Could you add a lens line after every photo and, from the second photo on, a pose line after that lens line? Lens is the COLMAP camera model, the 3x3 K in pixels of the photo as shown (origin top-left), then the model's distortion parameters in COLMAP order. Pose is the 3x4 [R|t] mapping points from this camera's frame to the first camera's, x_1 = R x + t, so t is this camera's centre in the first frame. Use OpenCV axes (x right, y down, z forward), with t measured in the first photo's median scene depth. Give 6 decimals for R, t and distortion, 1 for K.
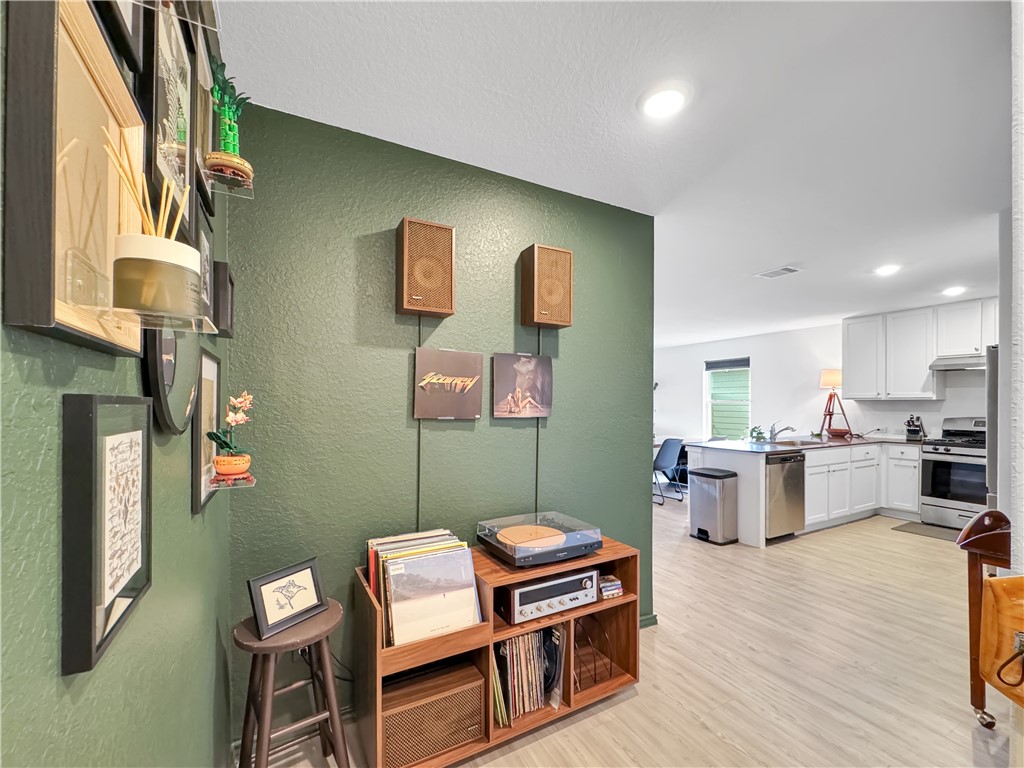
lens RADIAL K [[417.4, 0, 509.6], [0, 417.4, 404.4], [0, 0, 1]] dist [0.001144, 0.000157]
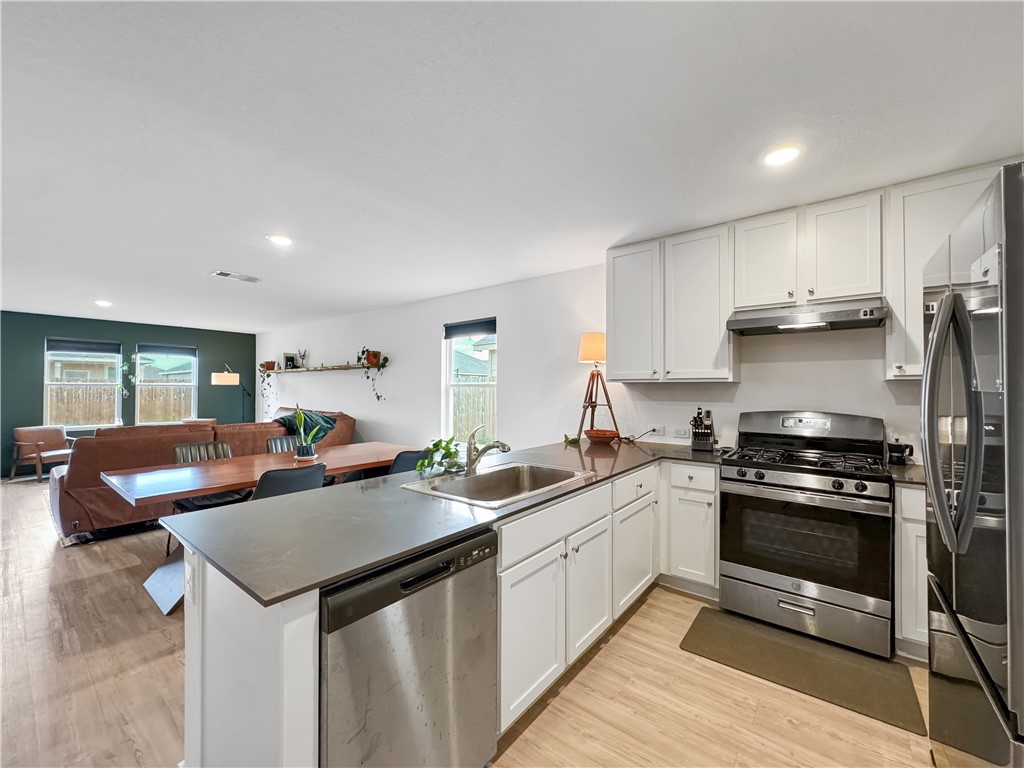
lens RADIAL K [[411.9, 0, 512.0], [0, 411.9, 384.0], [0, 0, 1]] dist [0.003173, 0.000380]
pose [[0.917664, 0.004258, 0.397335, 0.519693], [0.000812, 0.999920, -0.012591, -0.001546], [-0.397357, 0.011877, 0.917587, 0.607899]]
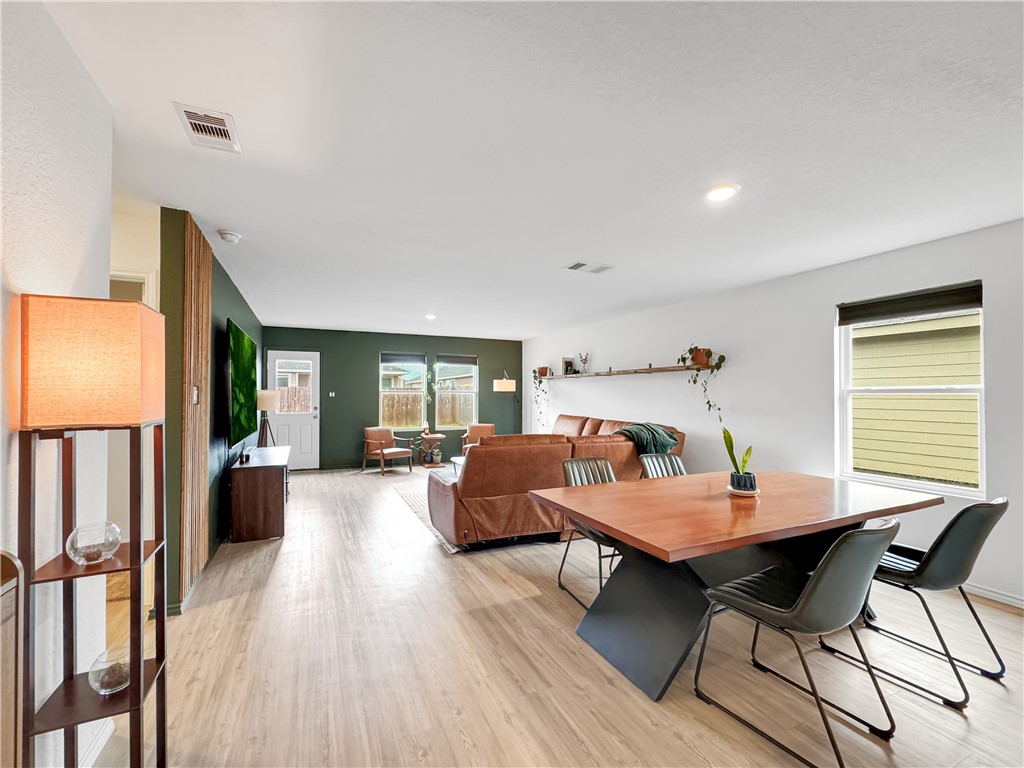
lens RADIAL K [[423.9, 0, 500.3], [0, 423.9, 388.0], [0, 0, 1]] dist [0.000076, -0.000013]
pose [[0.998181, 0.000411, -0.060282, 0.203031], [-0.001498, 0.999837, -0.017980, -0.002665], [0.060265, 0.018037, 0.998019, 0.858949]]
